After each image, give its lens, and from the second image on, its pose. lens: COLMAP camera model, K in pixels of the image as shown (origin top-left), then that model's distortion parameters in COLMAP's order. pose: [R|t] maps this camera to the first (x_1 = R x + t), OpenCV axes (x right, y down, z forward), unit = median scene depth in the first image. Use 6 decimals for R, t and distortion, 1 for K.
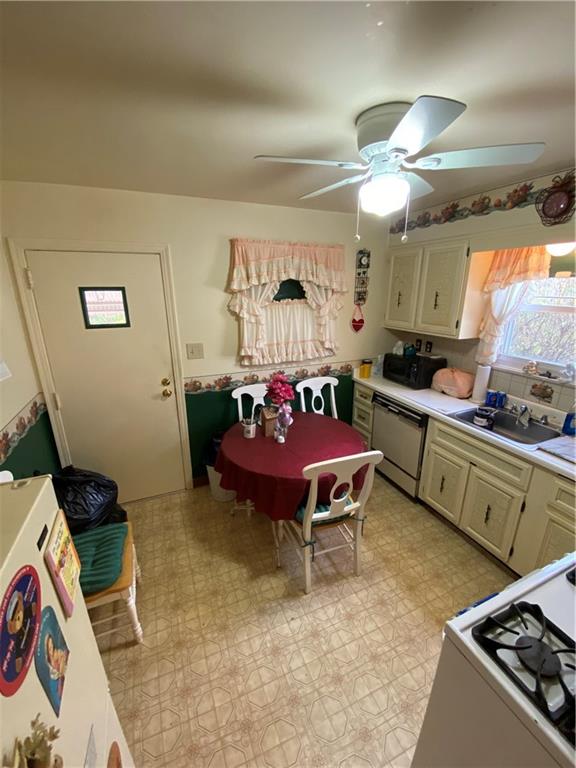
lens RADIAL K [[310.1, 0, 287.3], [0, 310.1, 384.0], [0, 0, 1]] dist [0.034434, -0.031087]
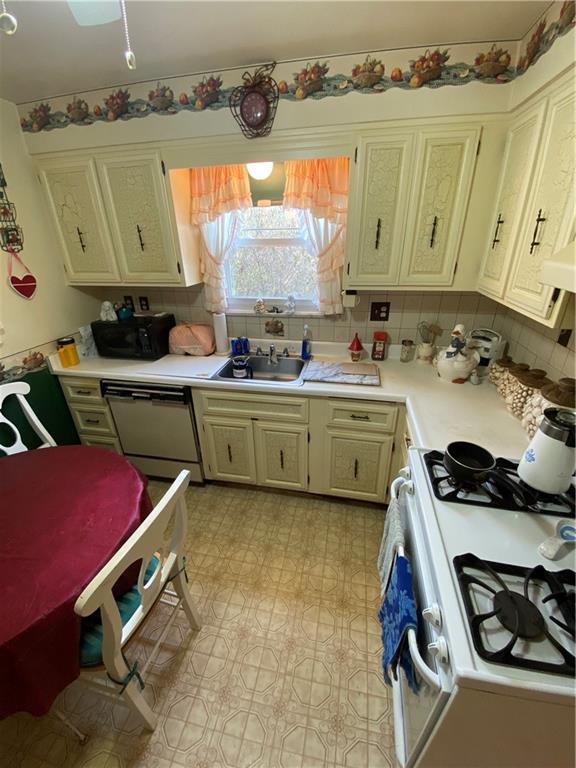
lens RADIAL K [[310.1, 0, 287.3], [0, 310.1, 384.0], [0, 0, 1]] dist [0.034434, -0.031087]
pose [[0.571711, -0.350588, 0.741778, 0.003138], [0.257561, 0.935092, 0.243445, -0.035683], [-0.778979, 0.051873, 0.624900, 0.296139]]
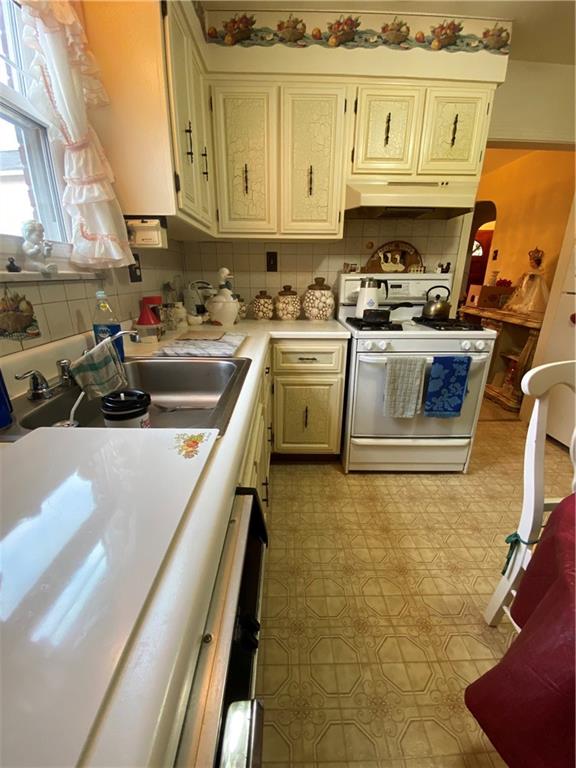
lens RADIAL K [[310.1, 0, 287.3], [0, 310.1, 384.0], [0, 0, 1]] dist [0.034434, -0.031087]
pose [[-0.924070, -0.124149, 0.361498, 0.339096], [0.112910, 0.814908, 0.568485, -0.074238], [-0.365165, 0.566137, -0.739015, 1.079572]]
